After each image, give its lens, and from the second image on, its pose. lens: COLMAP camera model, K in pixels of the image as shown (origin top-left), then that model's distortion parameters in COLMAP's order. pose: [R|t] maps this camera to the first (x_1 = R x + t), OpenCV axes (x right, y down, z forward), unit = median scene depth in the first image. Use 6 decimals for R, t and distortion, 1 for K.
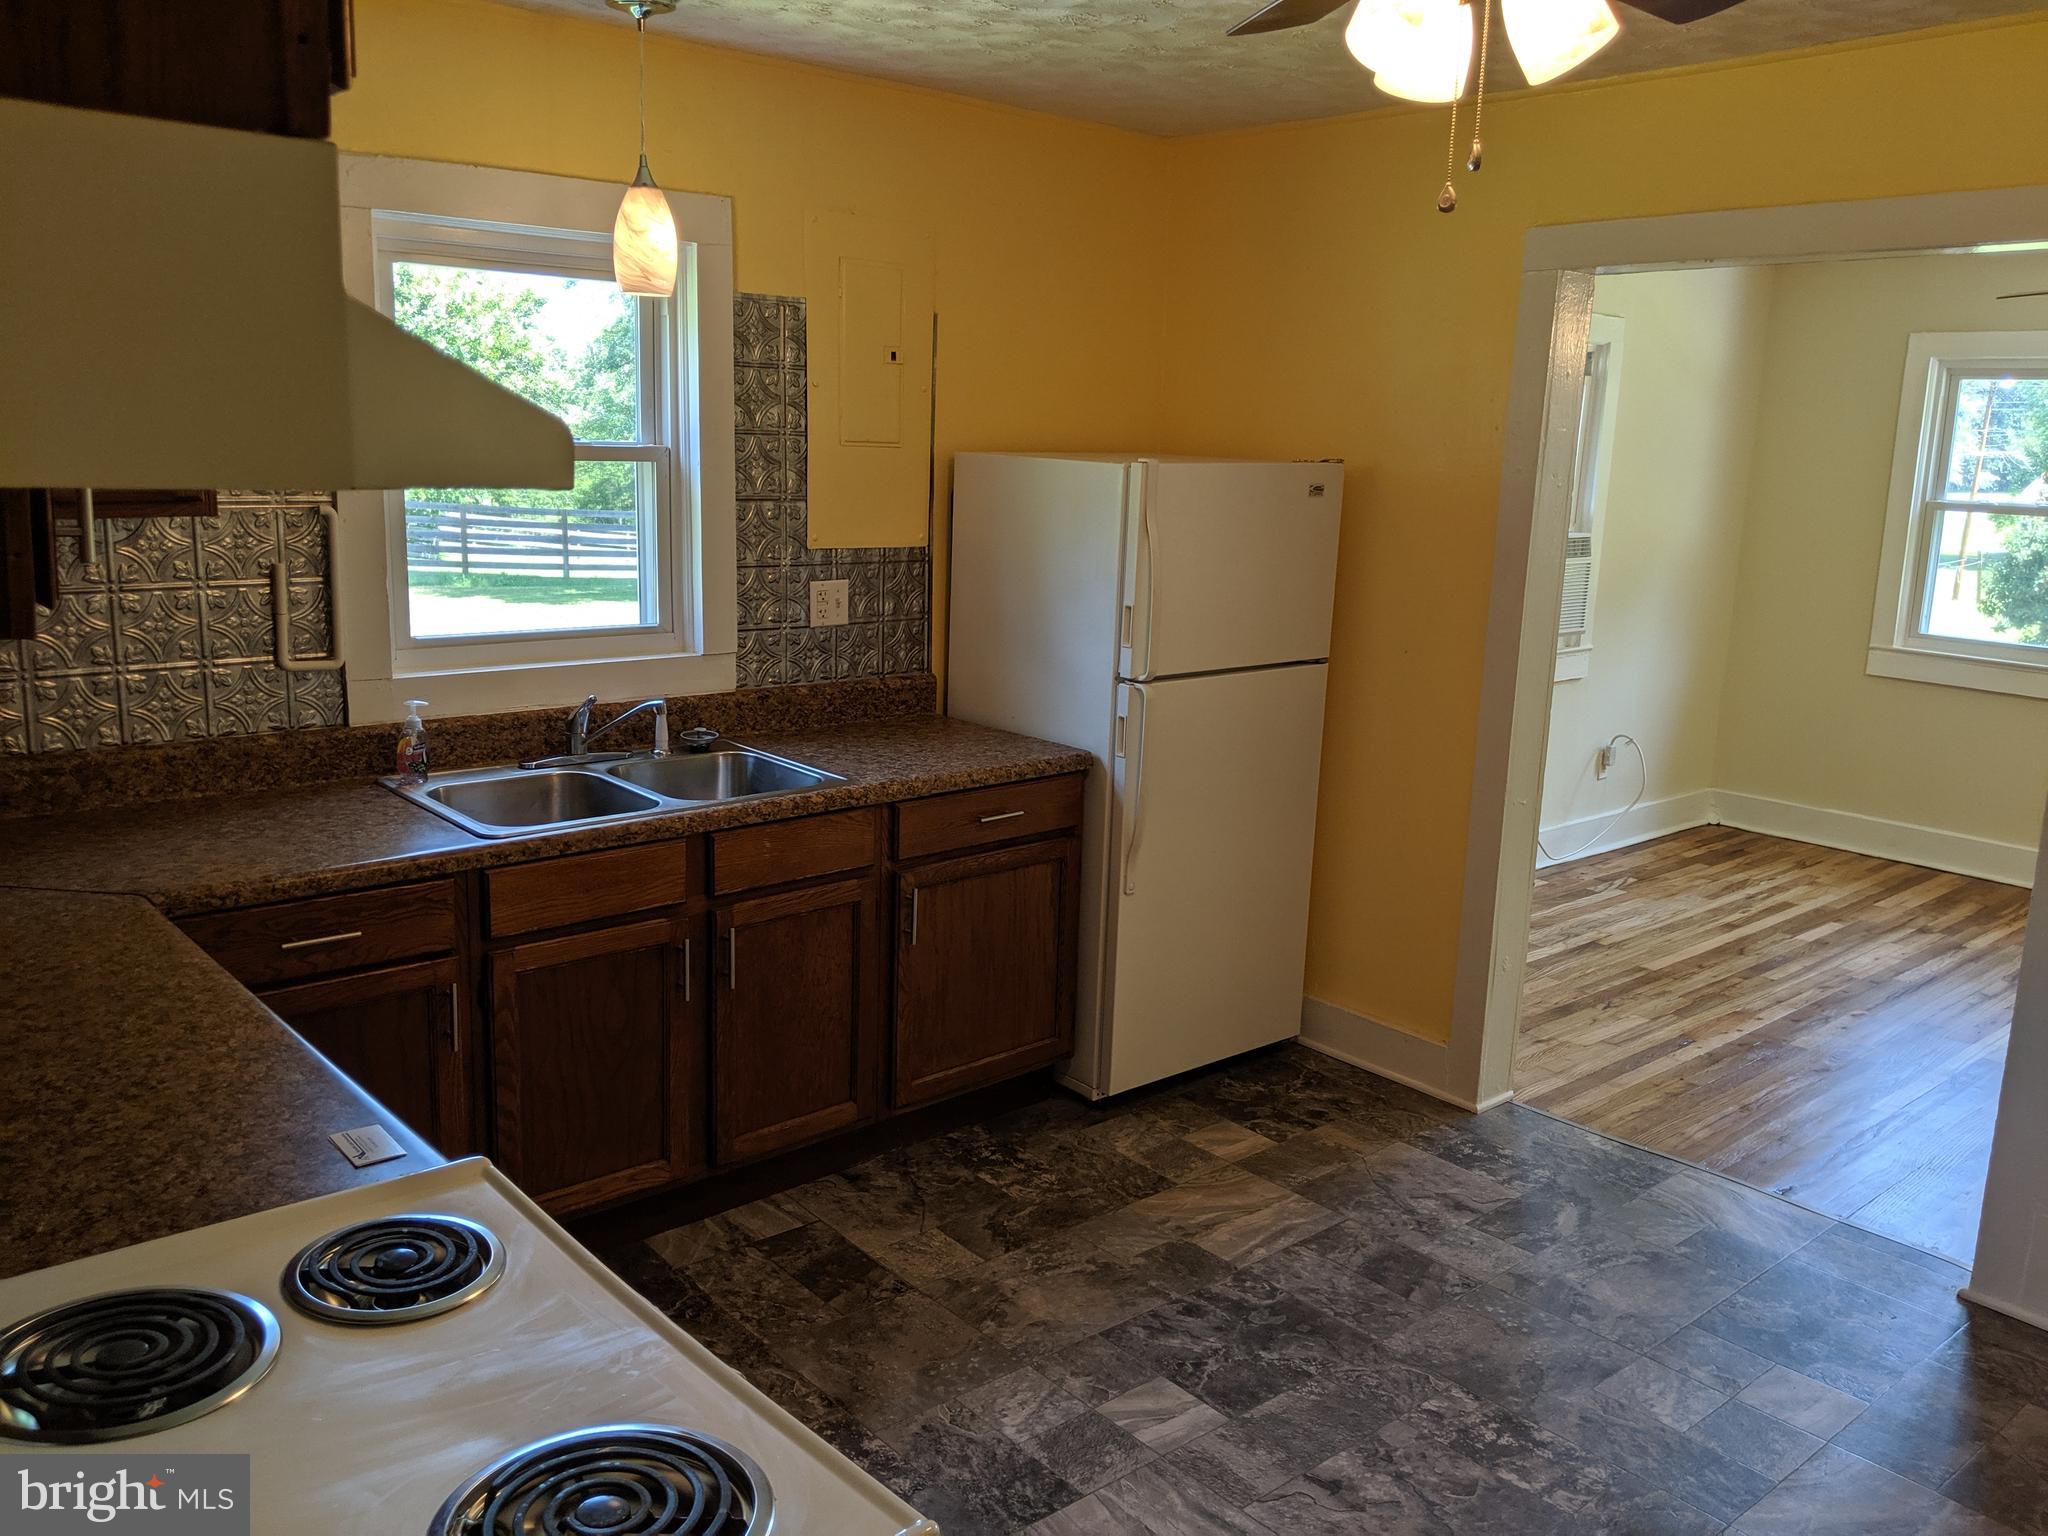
lens RADIAL K [[1641.1, 0, 1023.7], [0, 1641.1, 755.2], [0, 0, 1]] dist [0.090191, -0.162210]
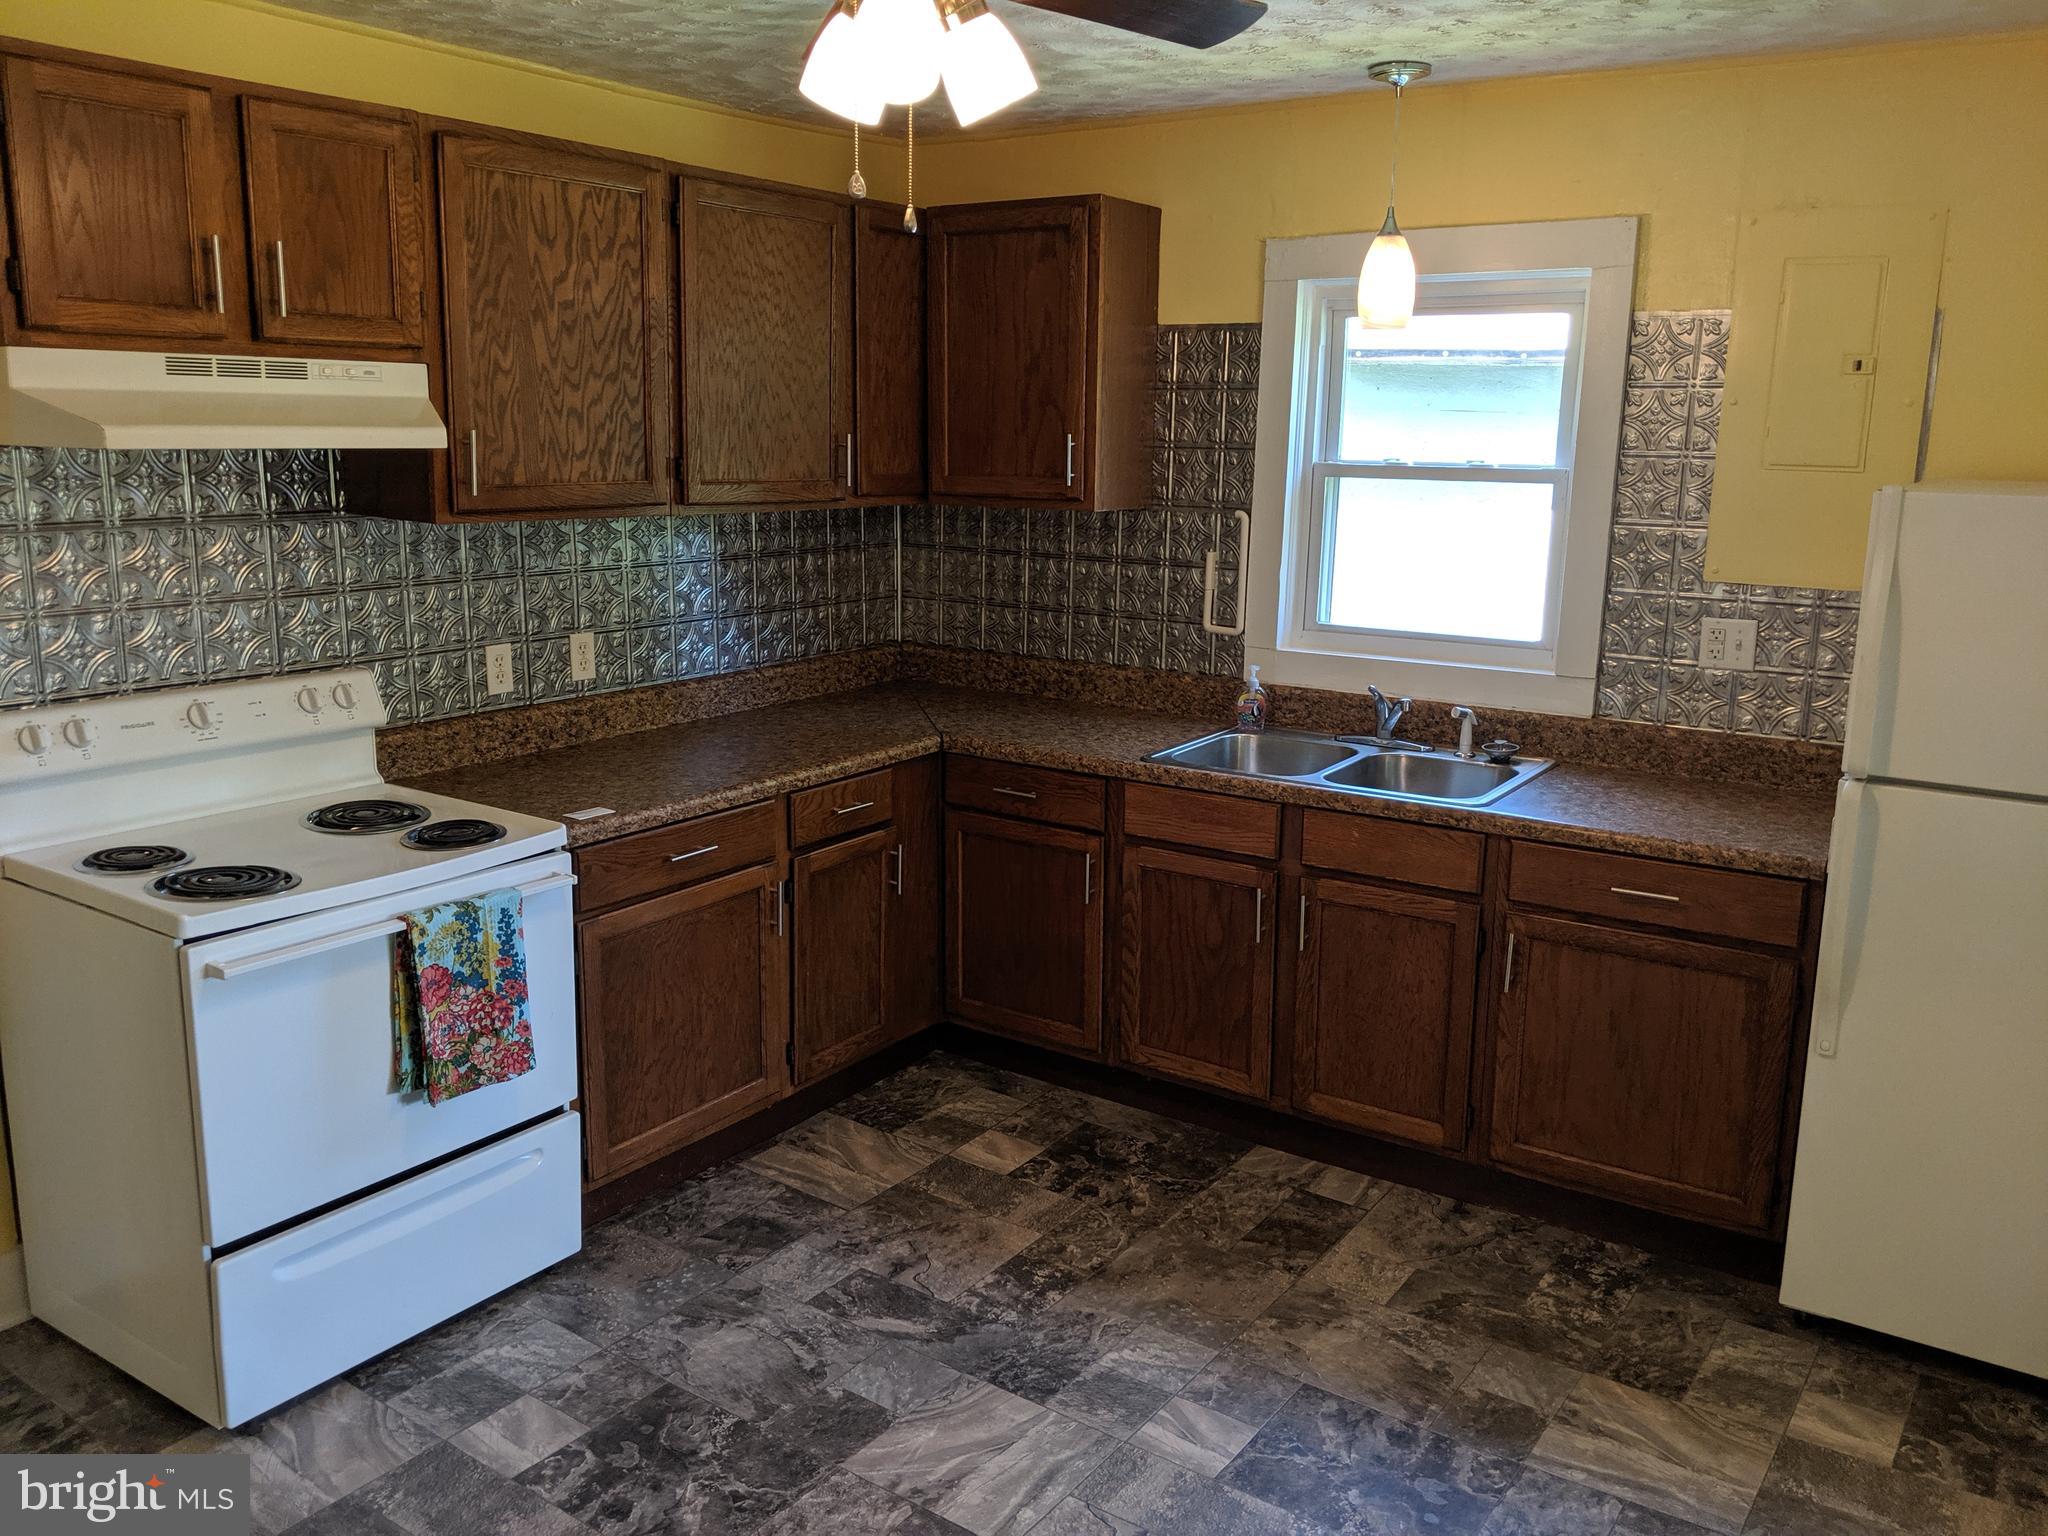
lens RADIAL K [[1641.1, 0, 1023.7], [0, 1641.1, 755.2], [0, 0, 1]] dist [0.090191, -0.162210]
pose [[0.252818, 0.167669, -0.952875, 0.749089], [-0.196575, 0.973229, 0.119095, -0.075674], [0.947334, 0.157202, 0.279009, 0.454913]]
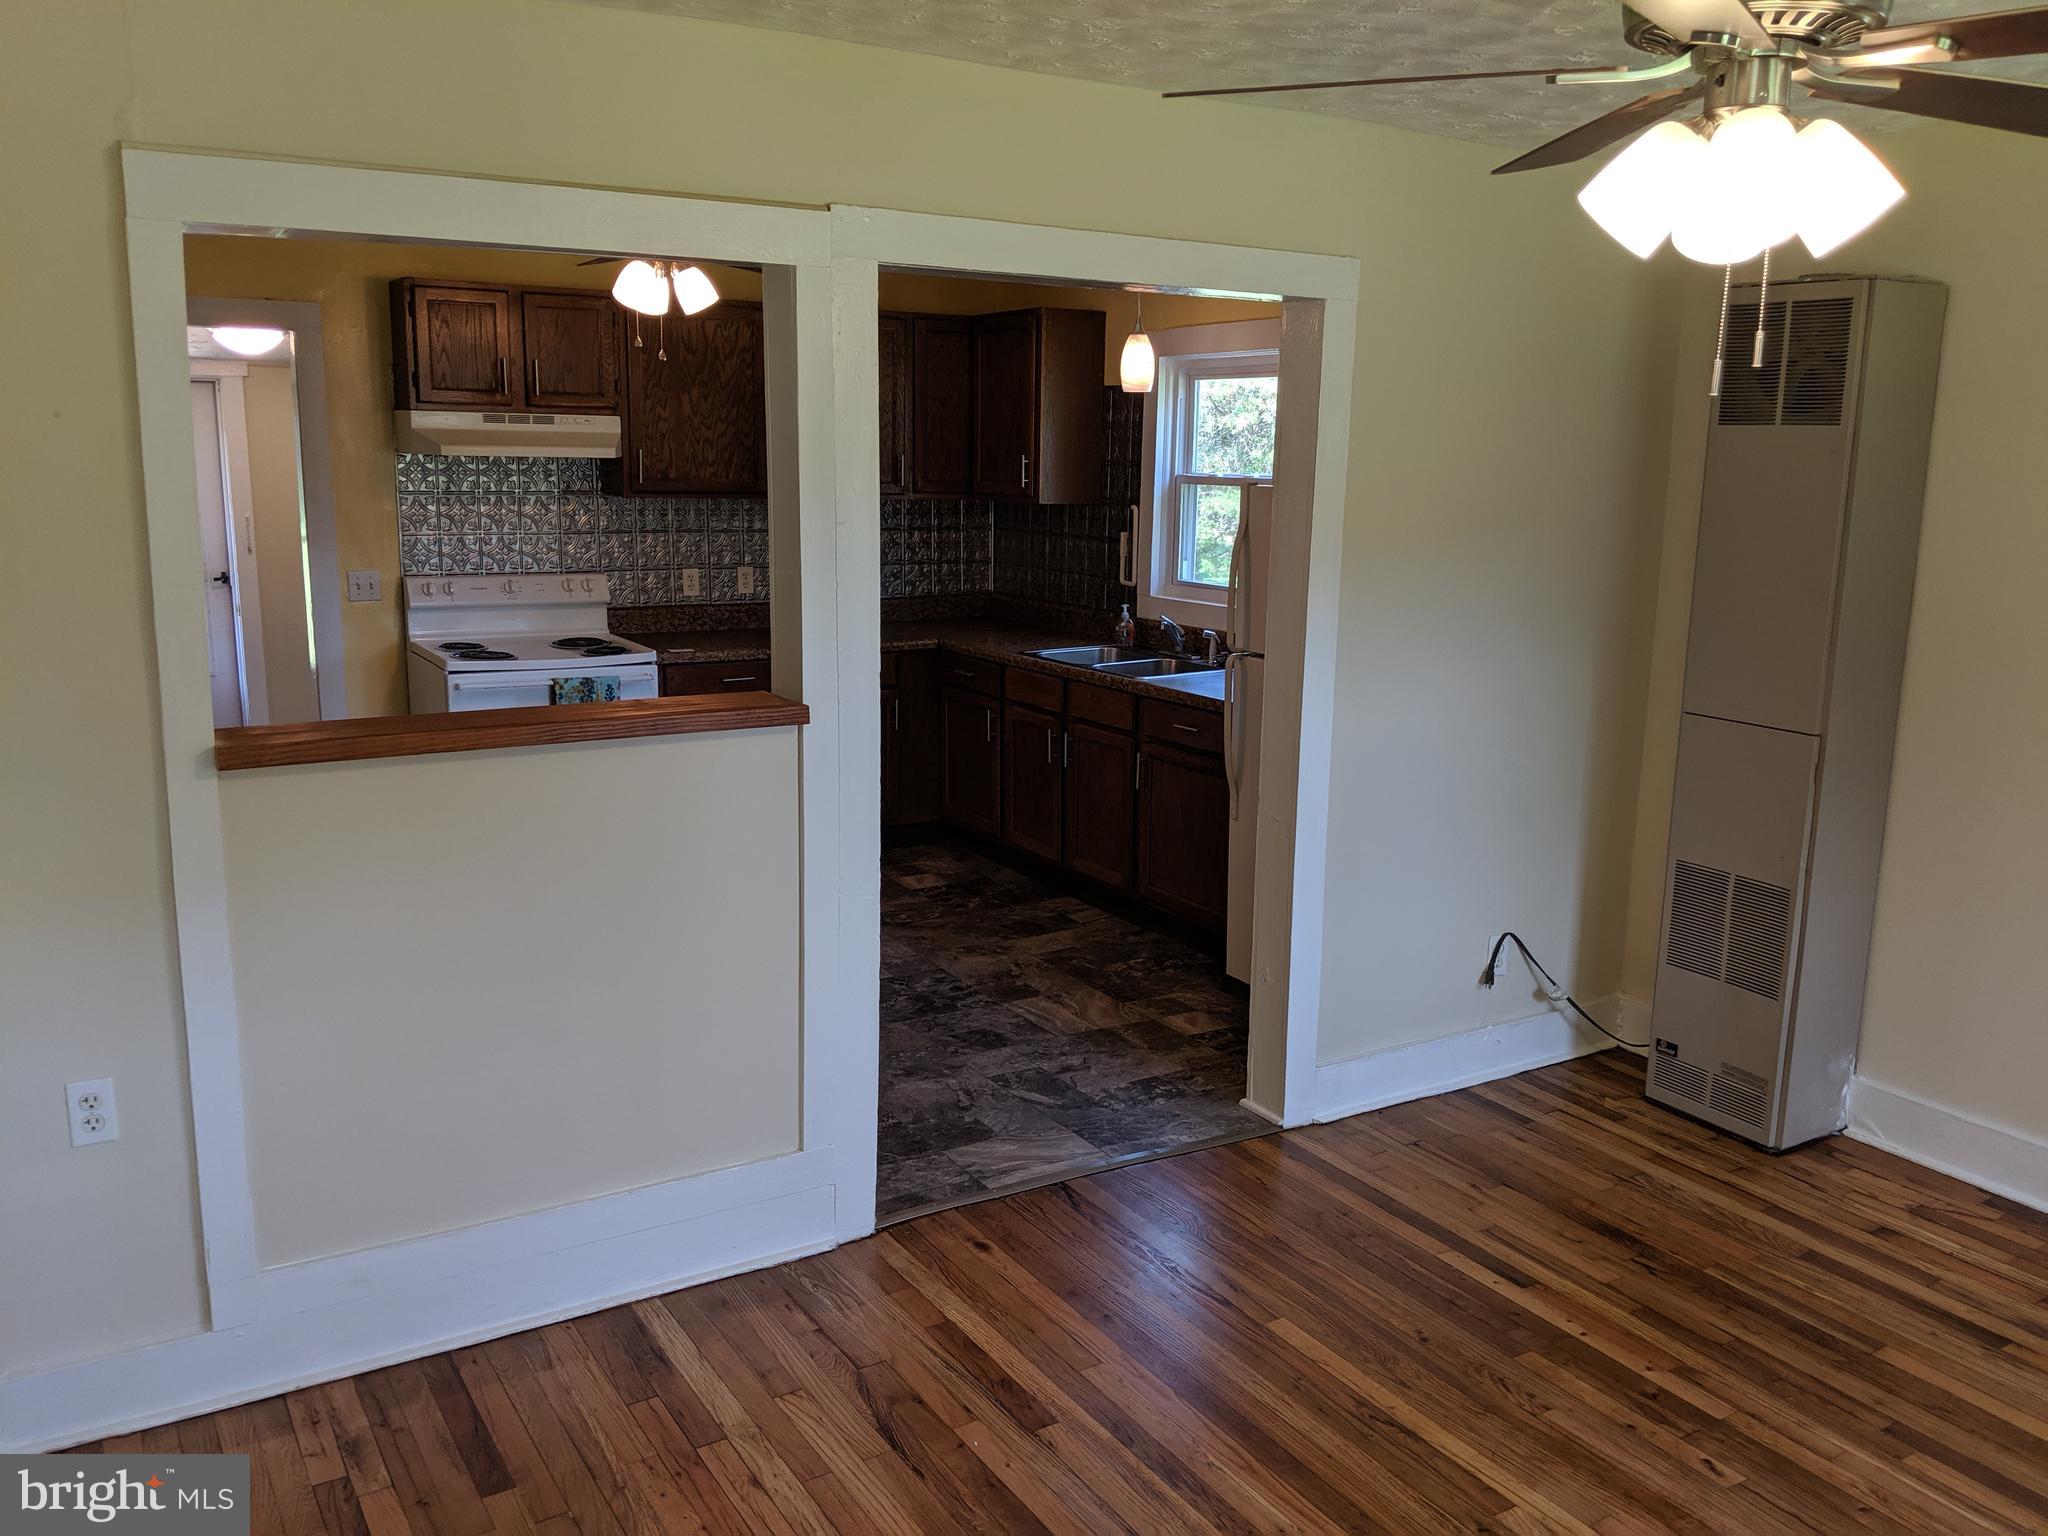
lens RADIAL K [[1615.5, 0, 1024.0], [0, 1615.5, 768.0], [0, 0, 1]] dist [0.089101, -0.151107]
pose [[-0.170467, 0.160171, -0.972258, 1.458909], [-0.214196, 0.957082, 0.195226, -0.183243], [0.961801, 0.241533, -0.128843, 1.096107]]
